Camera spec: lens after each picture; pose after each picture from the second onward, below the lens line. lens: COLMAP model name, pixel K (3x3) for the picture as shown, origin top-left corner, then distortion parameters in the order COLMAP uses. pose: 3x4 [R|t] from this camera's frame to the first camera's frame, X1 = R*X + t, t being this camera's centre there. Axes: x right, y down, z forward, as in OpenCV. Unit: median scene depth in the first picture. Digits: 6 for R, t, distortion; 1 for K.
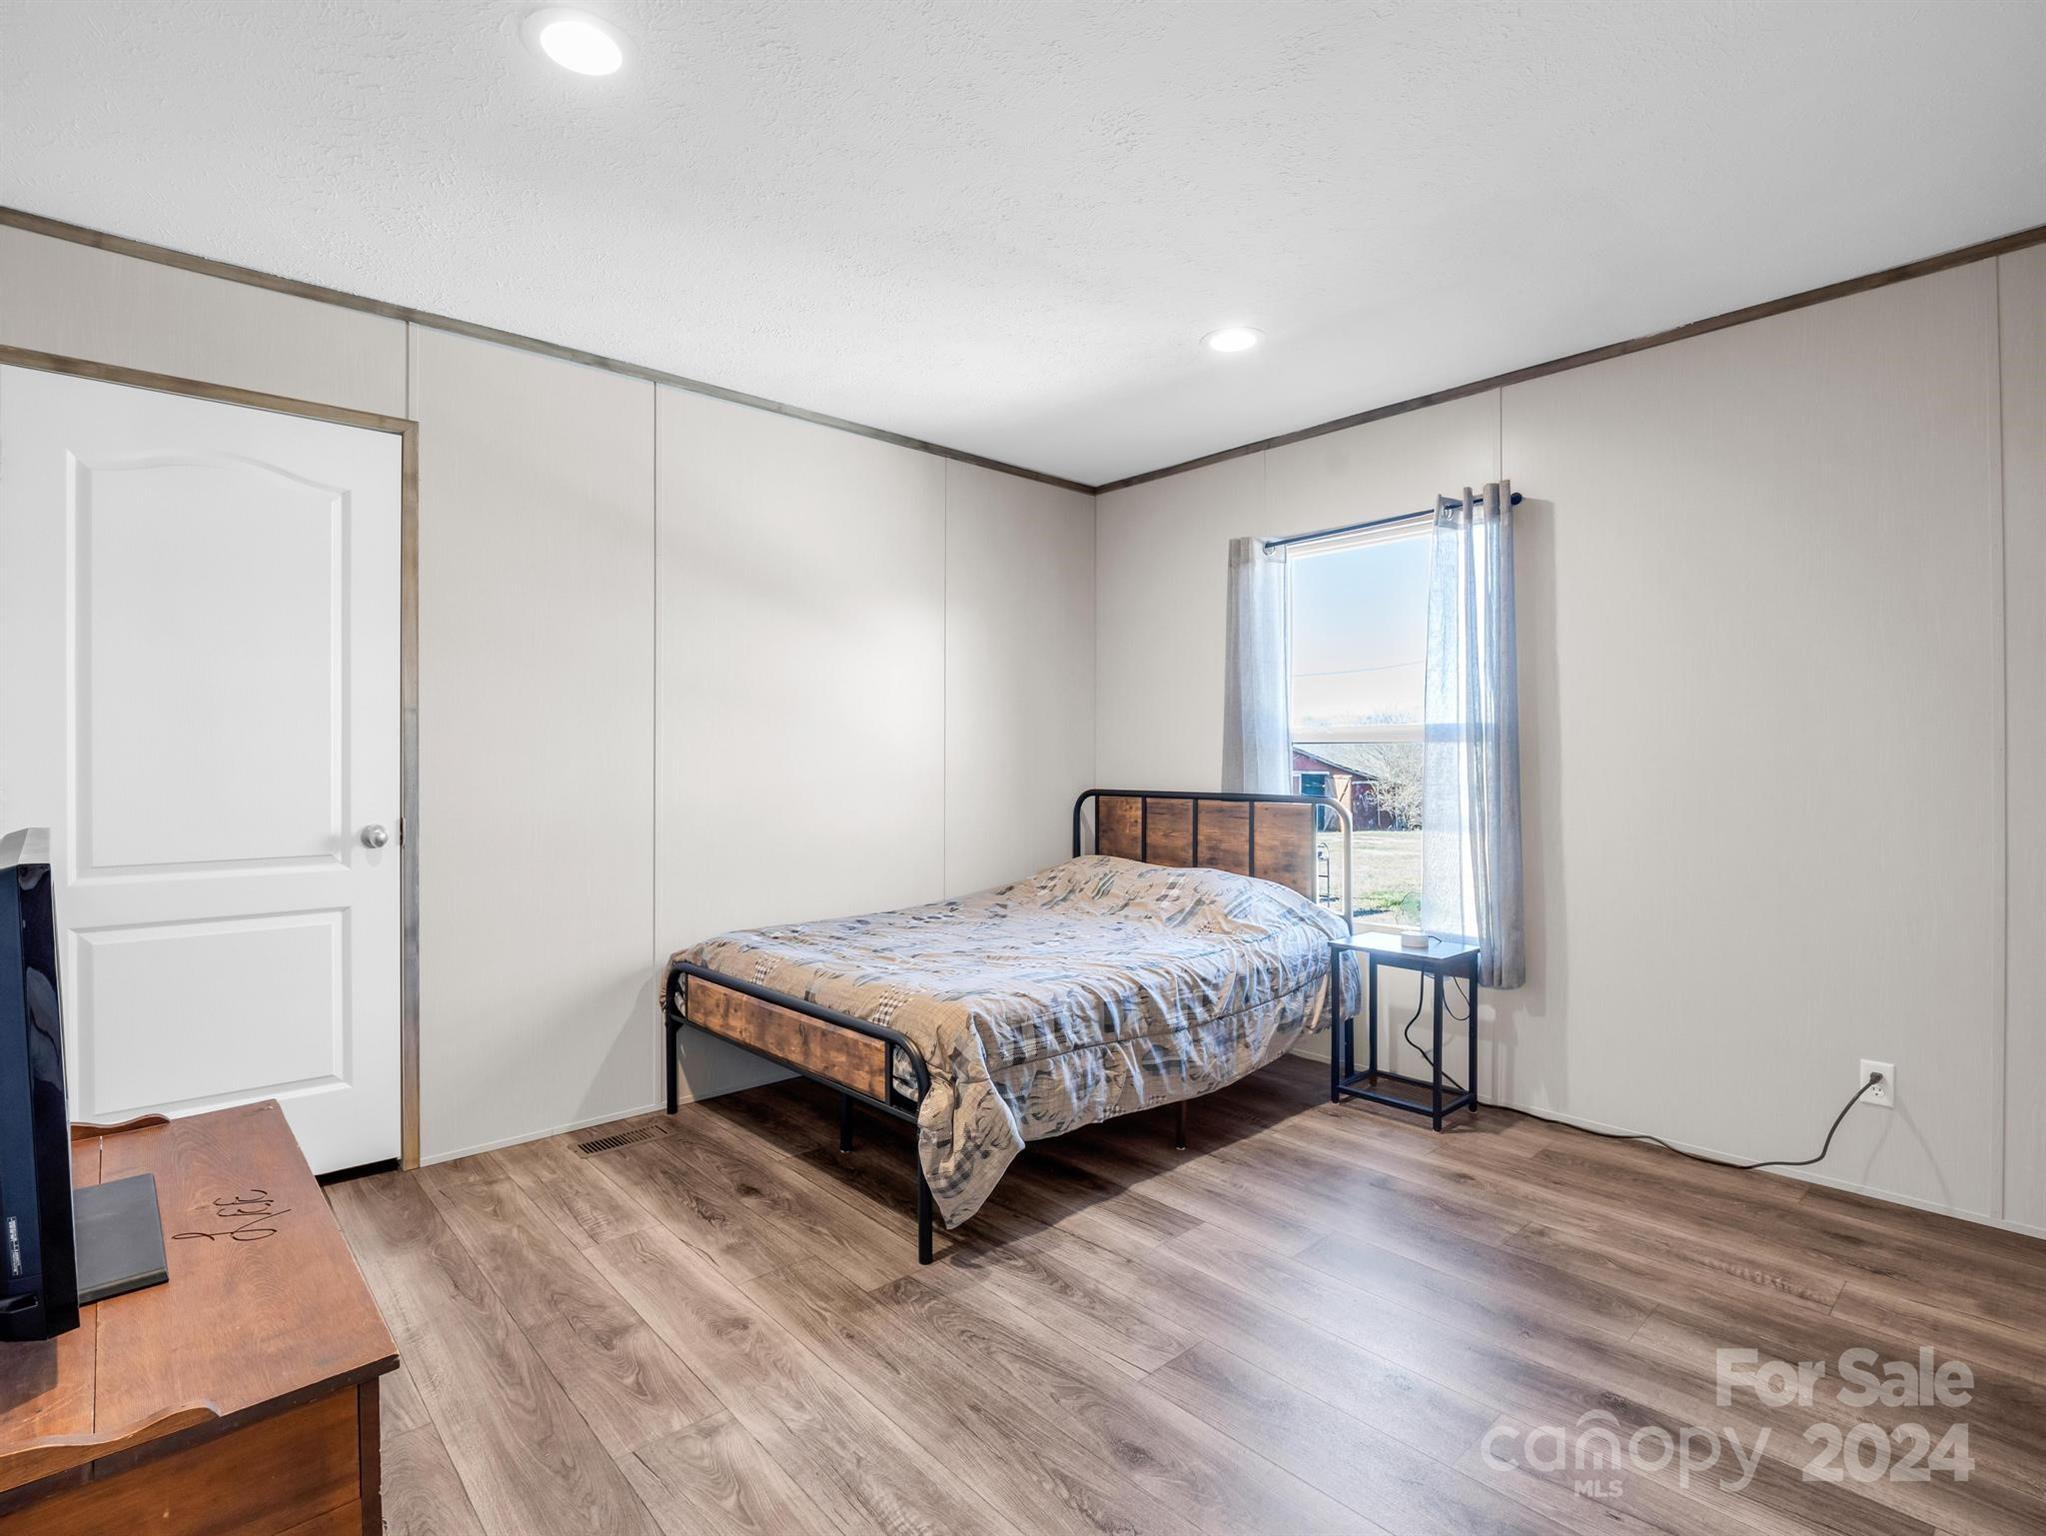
lens RADIAL K [[998.0, 0, 1026.0], [0, 998.0, 752.8], [0, 0, 1]] dist [-0.009570, 0.001835]
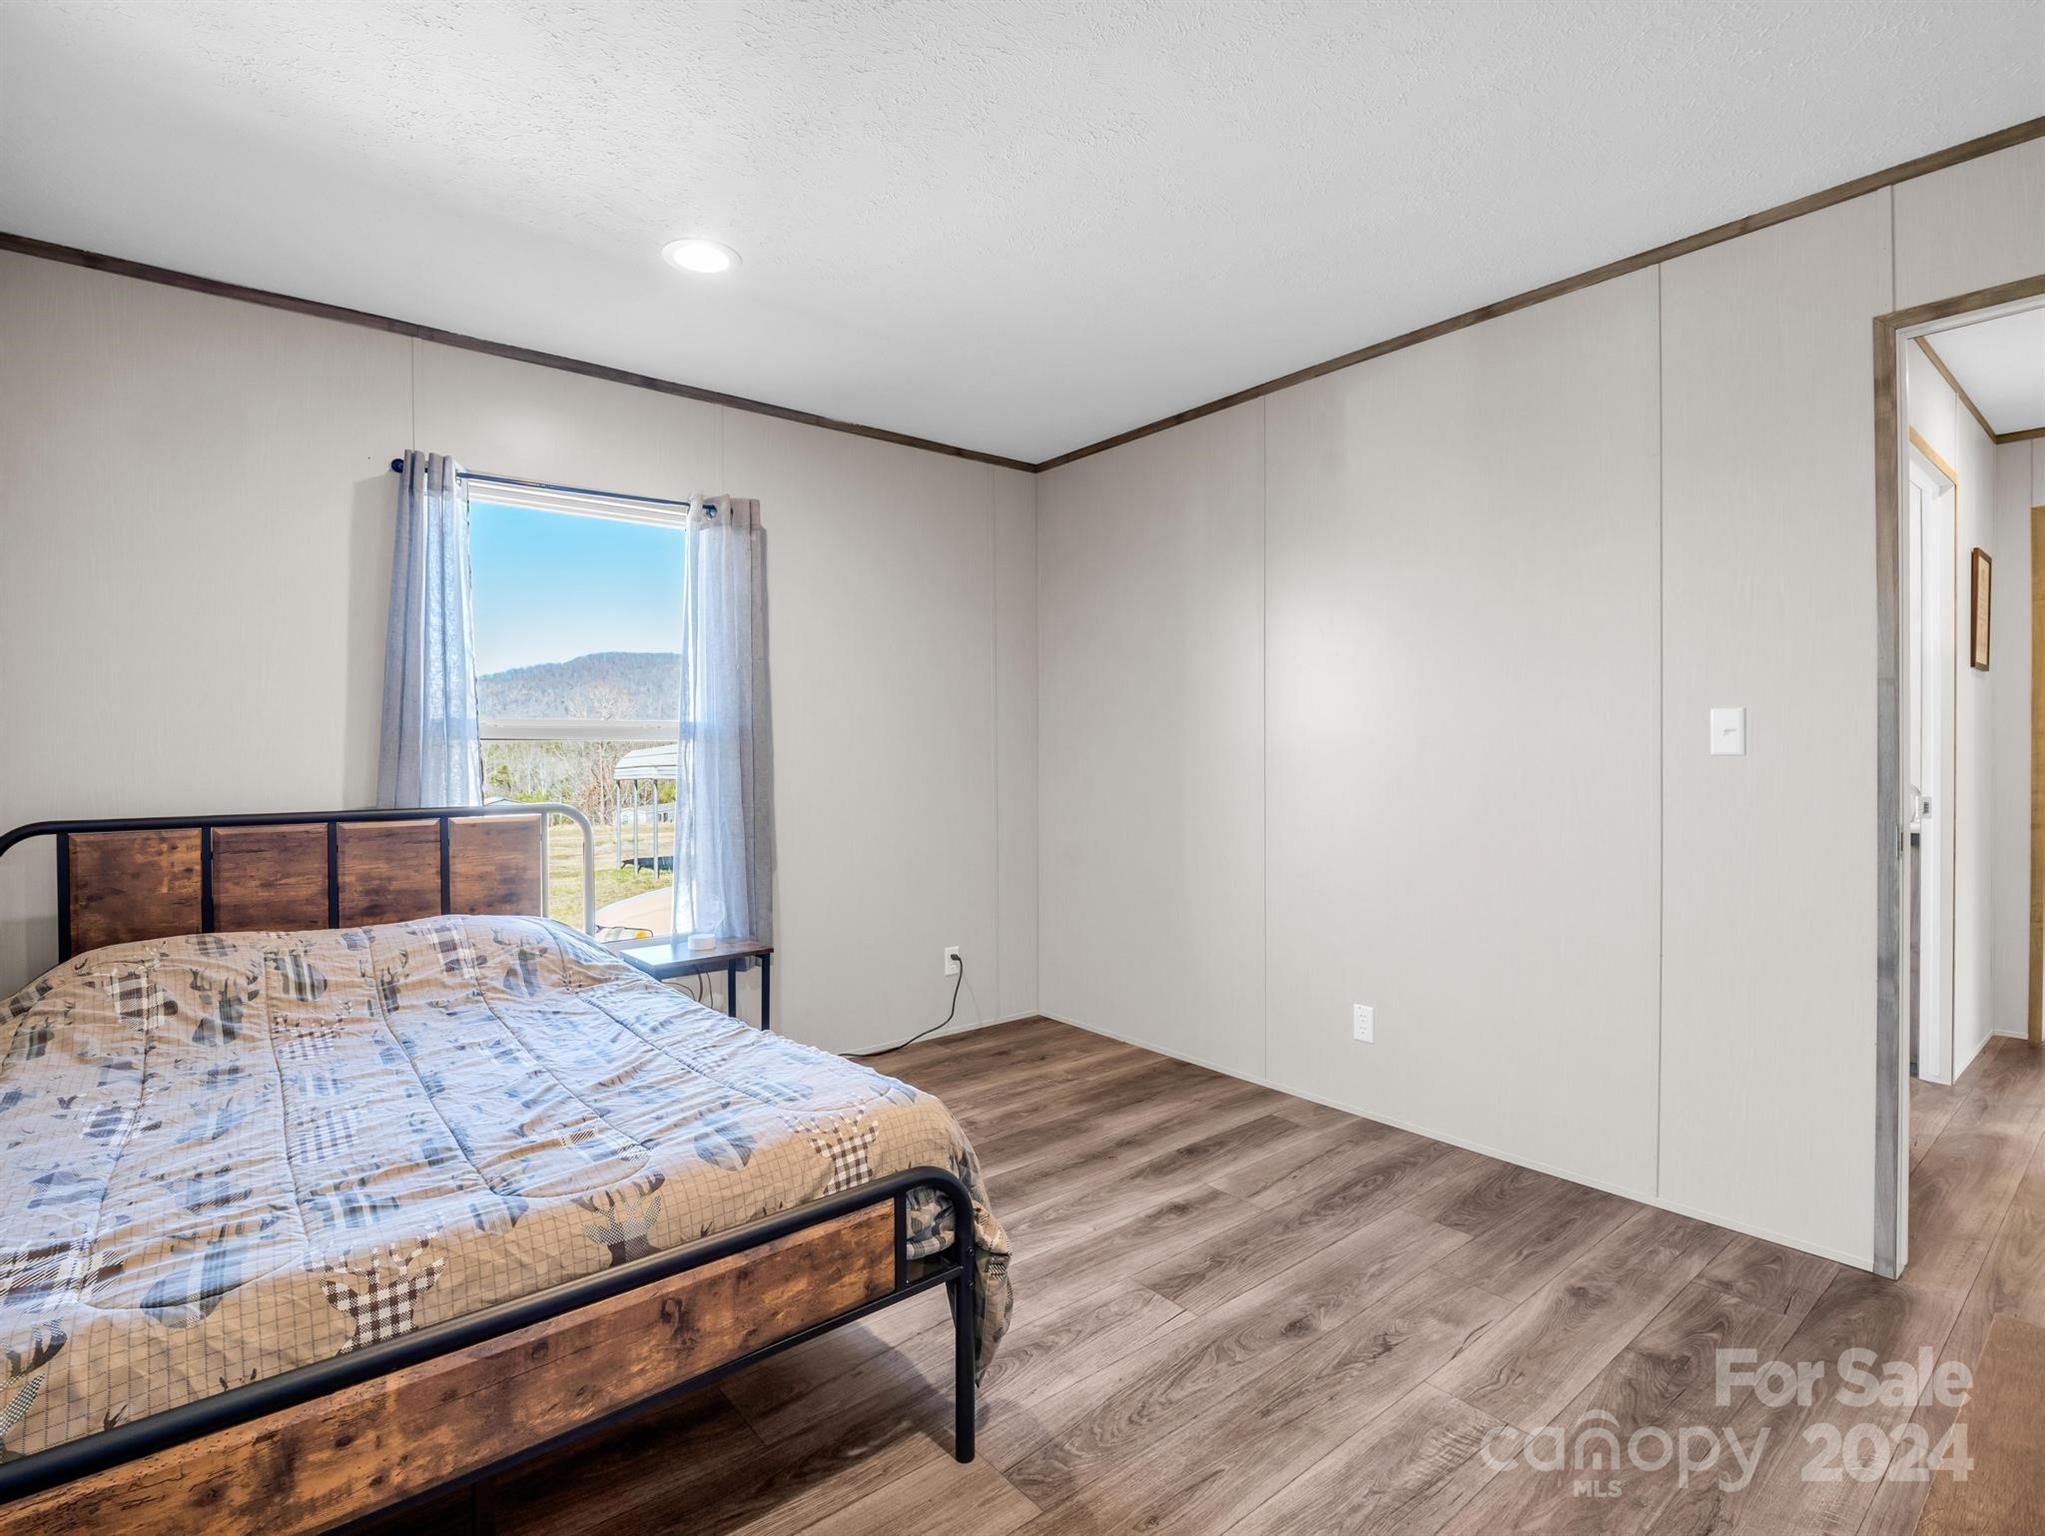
lens RADIAL K [[997.5, 0, 1001.9], [0, 997.5, 757.6], [0, 0, 1]] dist [-0.009570, 0.001835]
pose [[0.066364, -0.005761, 0.997779, -0.483639], [-0.000575, 0.999983, 0.005812, -0.000086], [-0.997795, -0.000959, 0.066360, 0.549737]]
